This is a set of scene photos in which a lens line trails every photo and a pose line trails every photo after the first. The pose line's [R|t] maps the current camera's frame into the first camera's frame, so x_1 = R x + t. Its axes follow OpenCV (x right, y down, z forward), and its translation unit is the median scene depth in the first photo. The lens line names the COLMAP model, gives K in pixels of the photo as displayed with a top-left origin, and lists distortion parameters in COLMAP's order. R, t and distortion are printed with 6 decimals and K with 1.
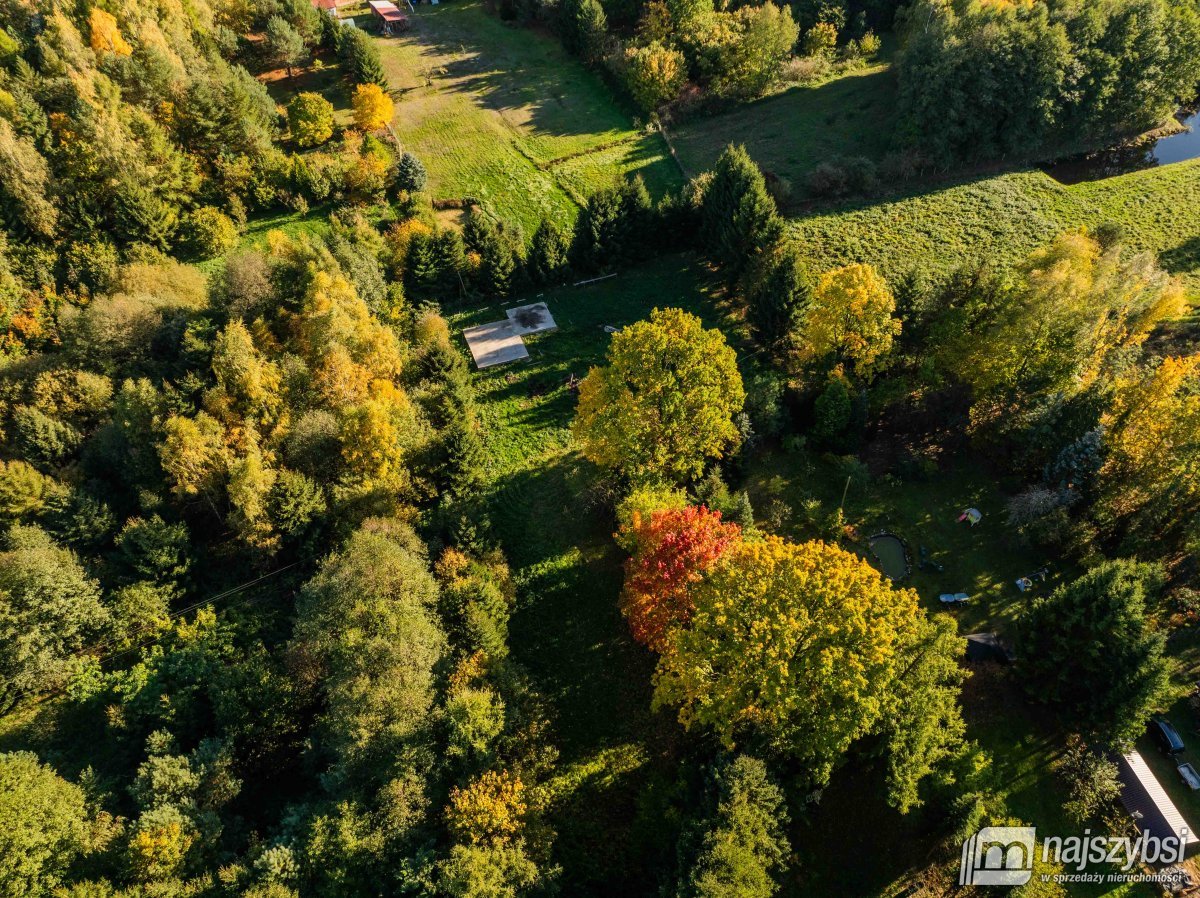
lens RADIAL K [[844.5, 0, 596.7], [0, 844.5, 451.4], [0, 0, 1]] dist [-0.048185, 0.018034]
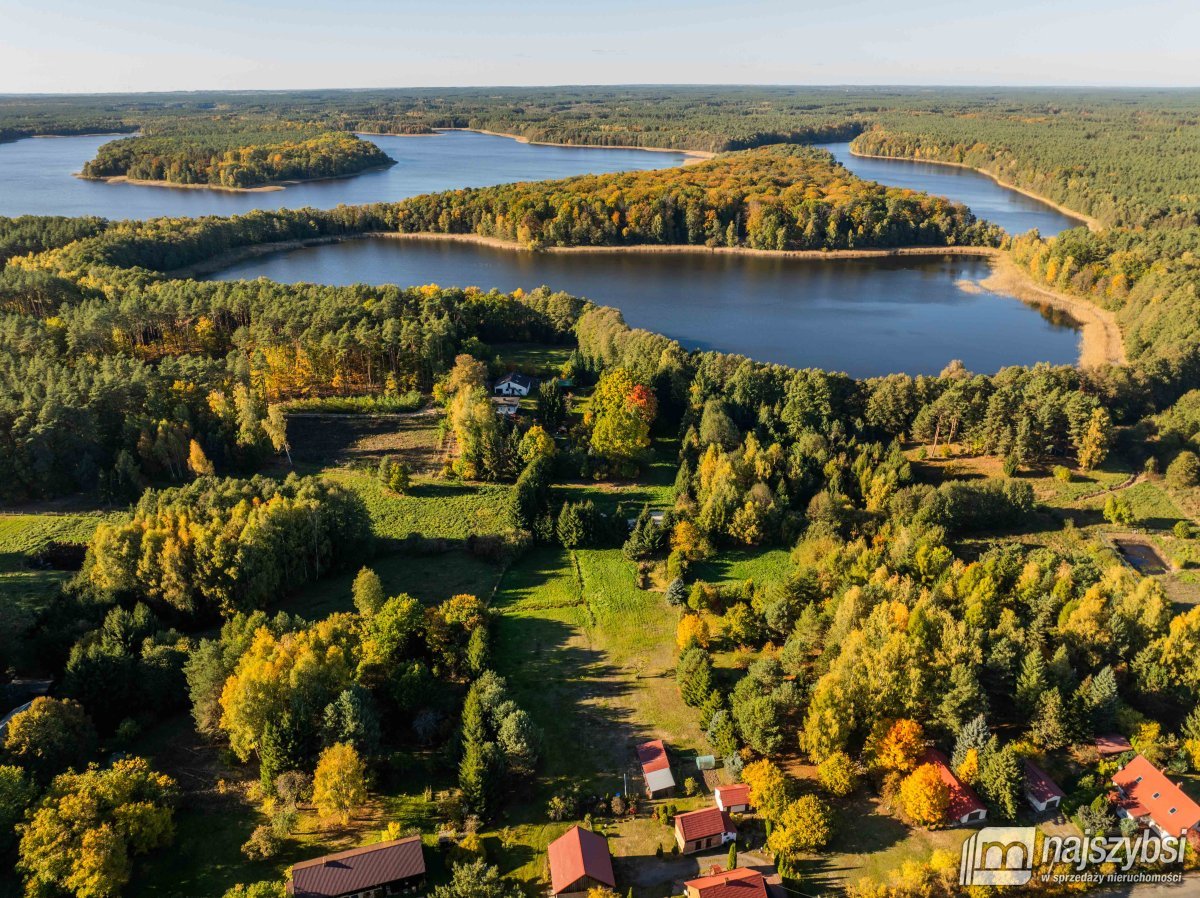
lens RADIAL K [[844.5, 0, 597.8], [0, 844.5, 443.8], [0, 0, 1]] dist [-0.048185, 0.018034]
pose [[-0.934299, -0.134144, 0.330289, -0.576016], [0.269531, 0.340579, 0.900755, -1.888601], [-0.233320, 0.930597, -0.282046, 1.263146]]
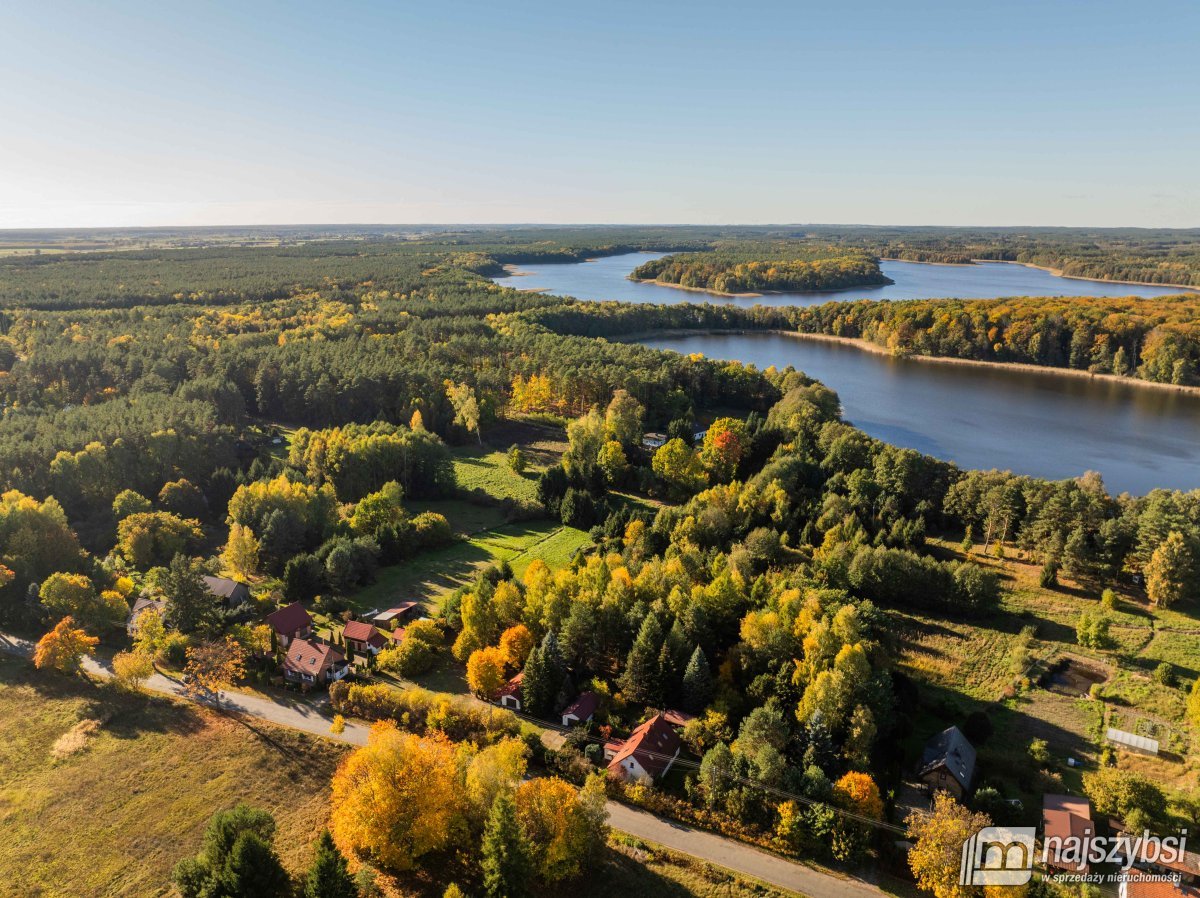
lens RADIAL K [[844.5, 0, 596.4], [0, 844.5, 449.1], [0, 0, 1]] dist [-0.048185, 0.018034]
pose [[-0.513295, -0.219467, 0.829676, -1.778522], [0.638653, 0.548101, 0.540100, -1.483415], [-0.573281, 0.807105, -0.141175, 1.088482]]
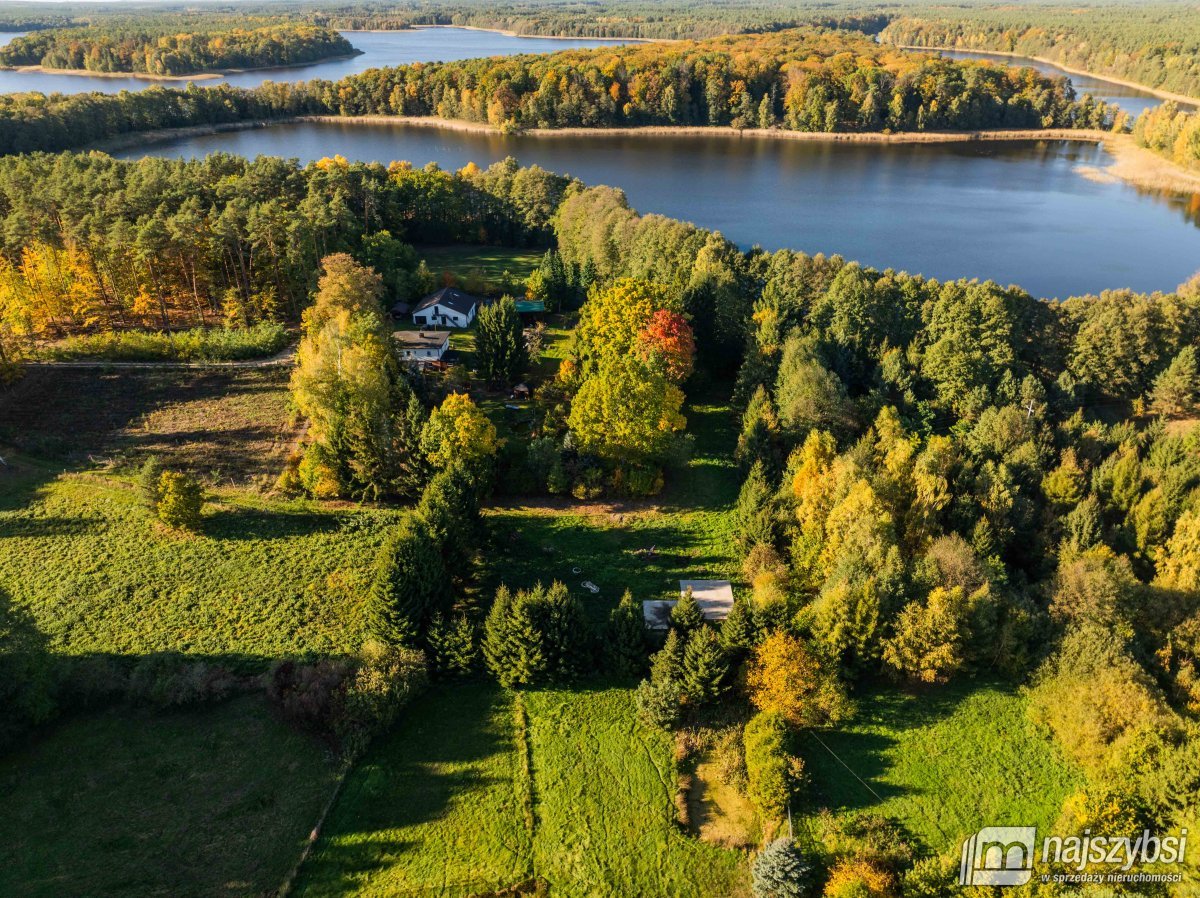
lens RADIAL K [[844.5, 0, 599.3], [0, 844.5, 445.6], [0, 0, 1]] dist [-0.048185, 0.018034]
pose [[-0.935854, -0.161066, 0.313424, -0.247727], [0.266846, 0.256990, 0.928843, -0.994019], [-0.230152, 0.952898, -0.197526, 0.907274]]
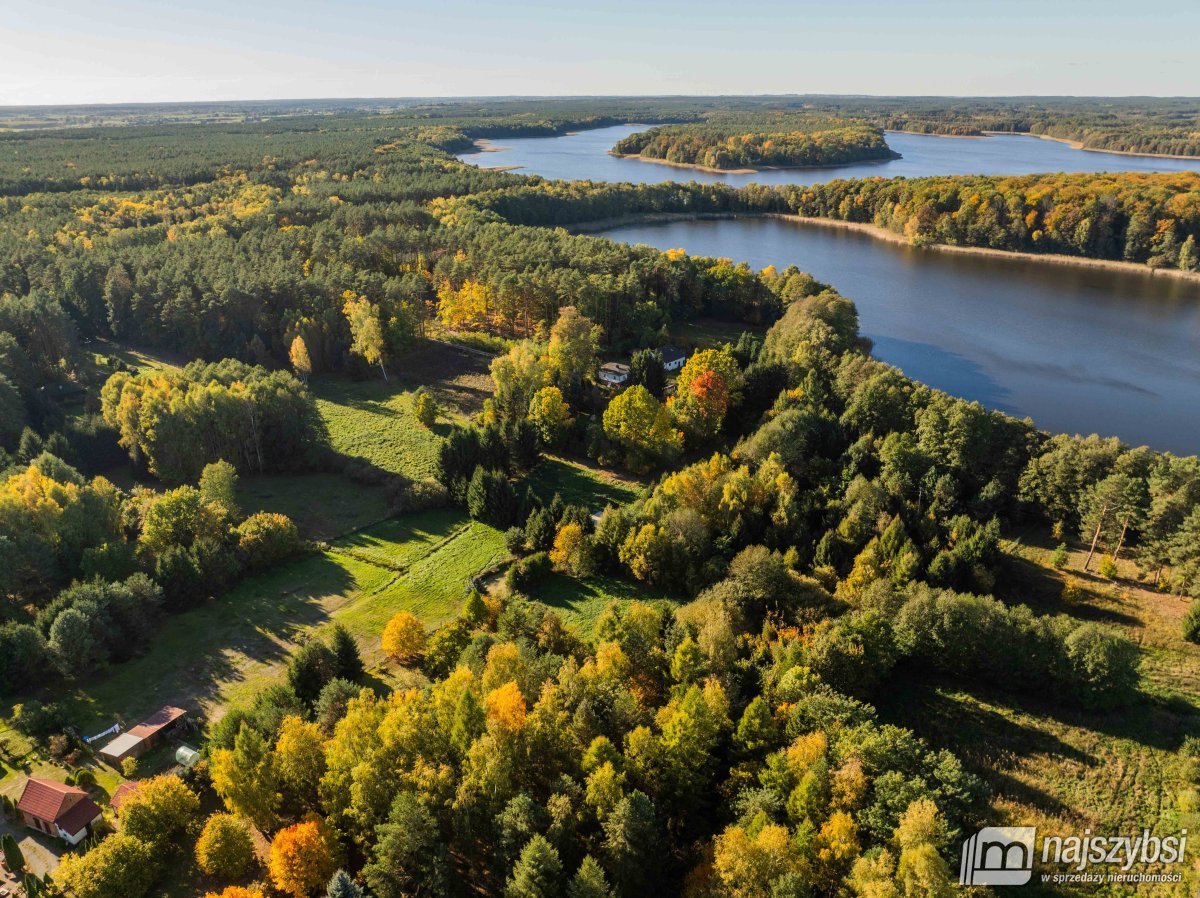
lens RADIAL K [[844.5, 0, 598.2], [0, 844.5, 444.4], [0, 0, 1]] dist [-0.048185, 0.018034]
pose [[-0.526248, -0.321385, 0.787258, -1.238089], [0.637042, 0.464239, 0.615353, -1.101667], [-0.563241, 0.825345, -0.039569, 0.808562]]
